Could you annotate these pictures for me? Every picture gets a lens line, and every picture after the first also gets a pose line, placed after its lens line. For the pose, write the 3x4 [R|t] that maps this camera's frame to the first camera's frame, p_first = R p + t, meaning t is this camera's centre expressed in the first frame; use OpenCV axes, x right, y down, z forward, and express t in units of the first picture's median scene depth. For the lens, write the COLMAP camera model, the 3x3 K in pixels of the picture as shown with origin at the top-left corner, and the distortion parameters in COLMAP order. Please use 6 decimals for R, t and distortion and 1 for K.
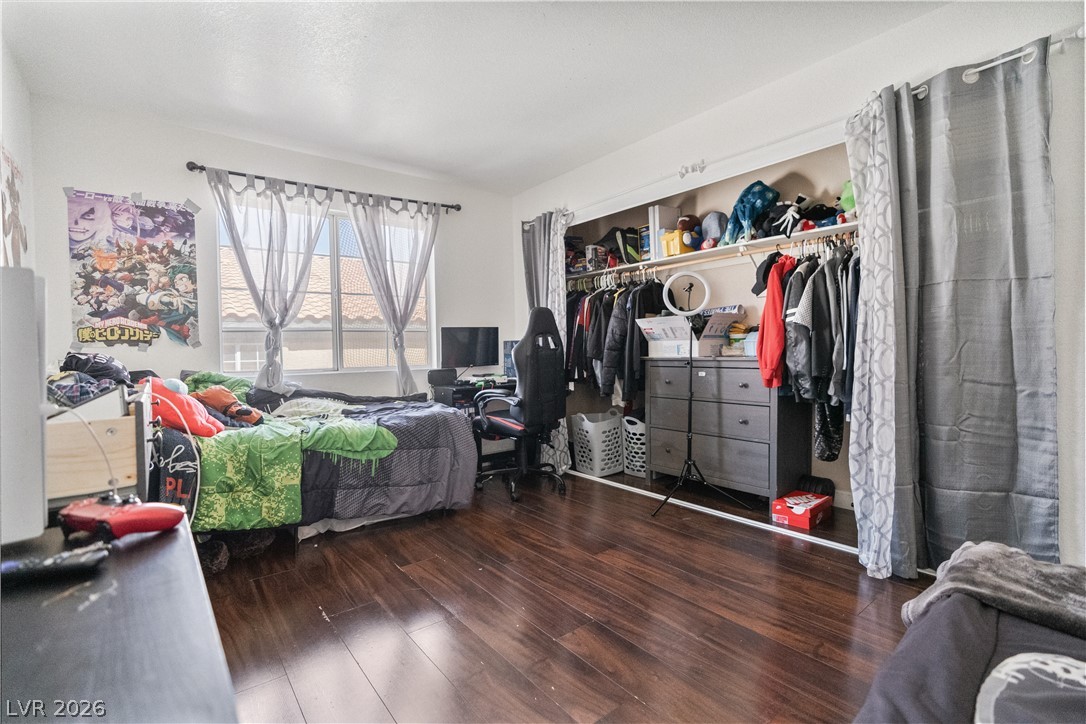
lens RADIAL K [[499.0, 0, 540.9], [0, 499.0, 354.0], [0, 0, 1]] dist [-0.001492, 0.000534]
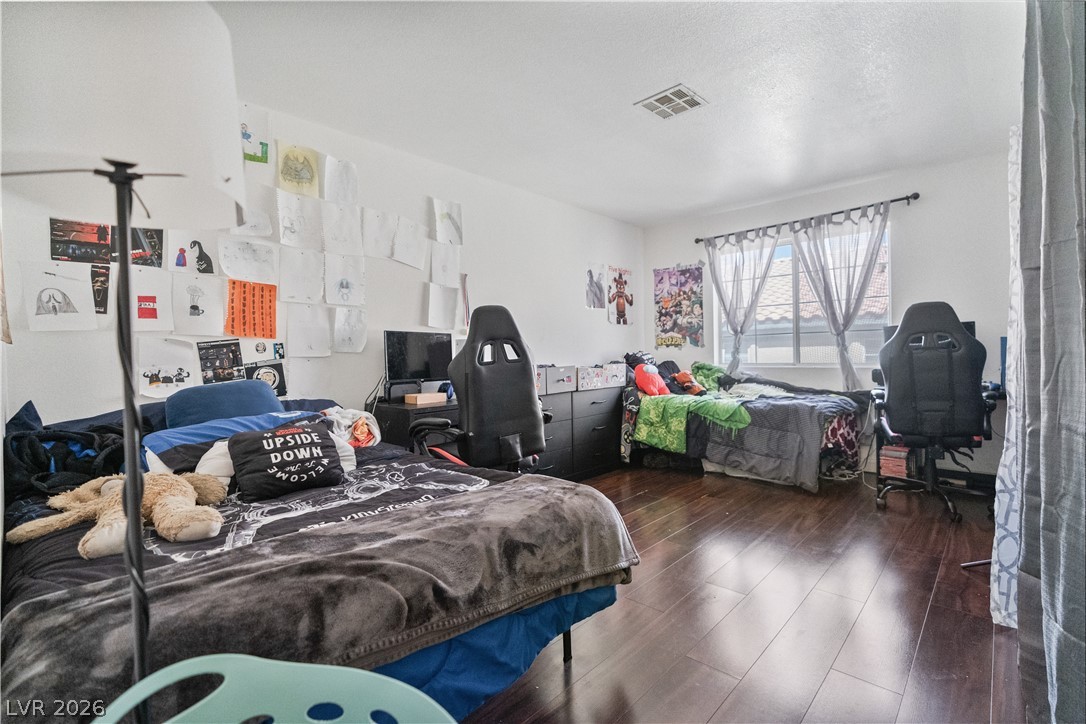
lens RADIAL K [[499.0, 0, 540.9], [0, 499.0, 354.0], [0, 0, 1]] dist [-0.001492, 0.000534]
pose [[0.127178, 0.018765, -0.991702, 0.933990], [0.005723, 0.999790, 0.019652, -0.029106], [0.991863, -0.008175, 0.127044, 0.259791]]
